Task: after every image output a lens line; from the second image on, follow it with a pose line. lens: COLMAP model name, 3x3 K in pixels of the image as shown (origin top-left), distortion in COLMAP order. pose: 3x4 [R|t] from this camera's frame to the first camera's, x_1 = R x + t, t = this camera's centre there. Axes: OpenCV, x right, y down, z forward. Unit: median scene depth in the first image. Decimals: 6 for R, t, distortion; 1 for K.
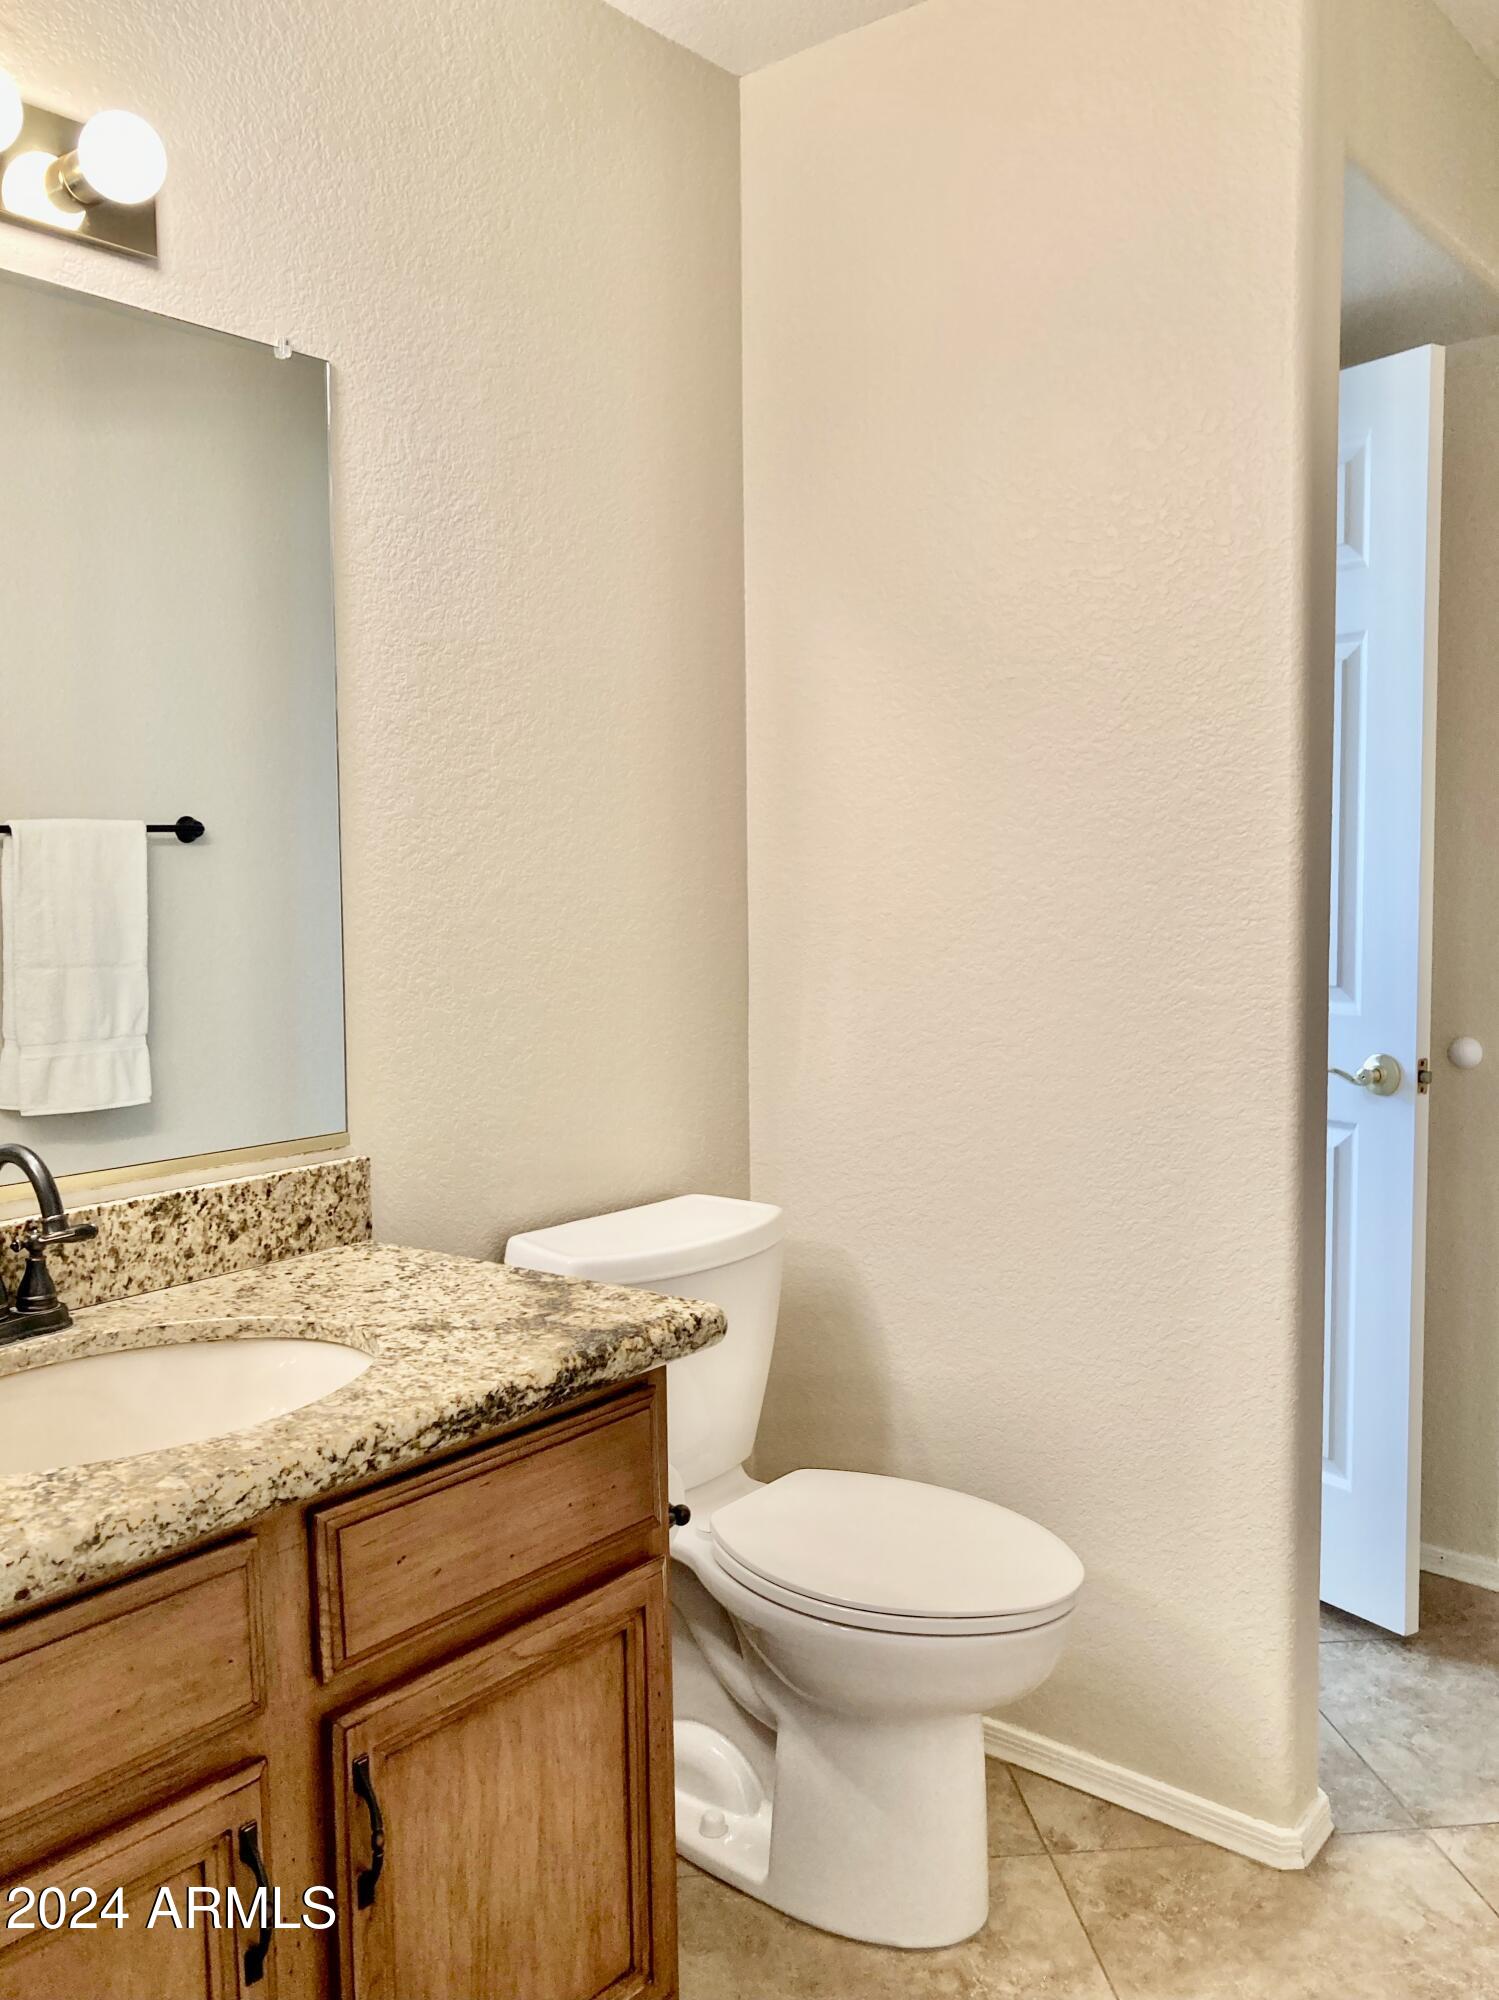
lens RADIAL K [[1606.4, 0, 749.5], [0, 1606.4, 1000.0], [0, 0, 1]] dist [-0.000077, -0.049038]
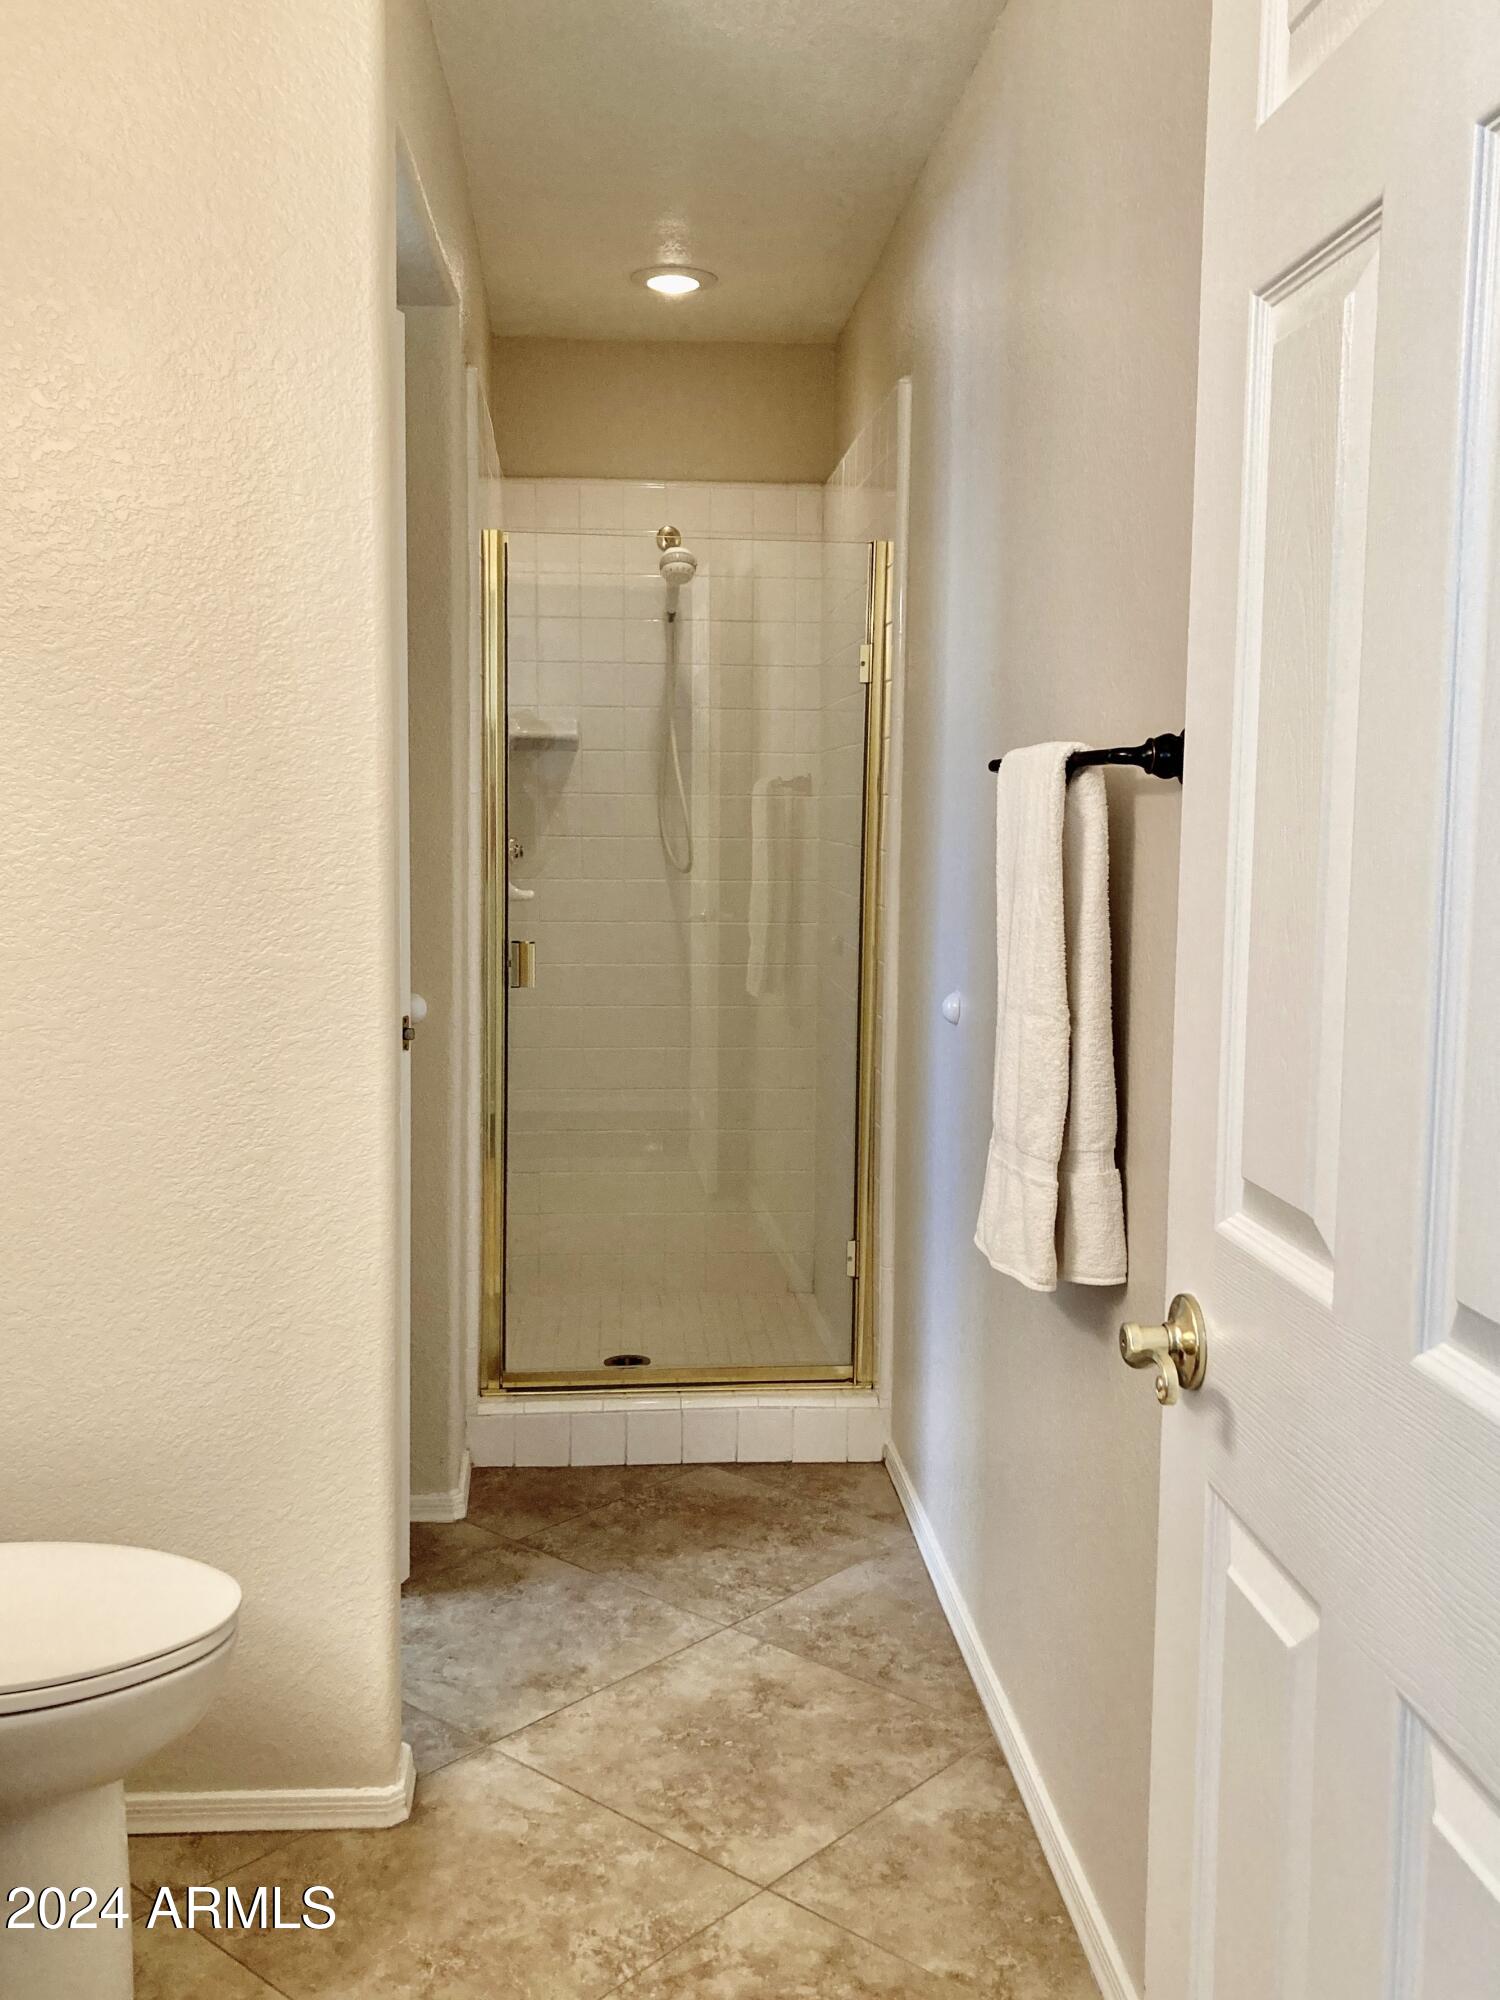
lens RADIAL K [[1810.7, 0, 750.0], [0, 1810.7, 1000.0], [0, 0, 1]] dist [-0.053645, -0.000511]
pose [[0.701821, -0.052676, 0.710403, -0.291095], [0.034794, 0.998607, 0.039673, -0.013832], [-0.711503, -0.003125, 0.702676, 0.047803]]
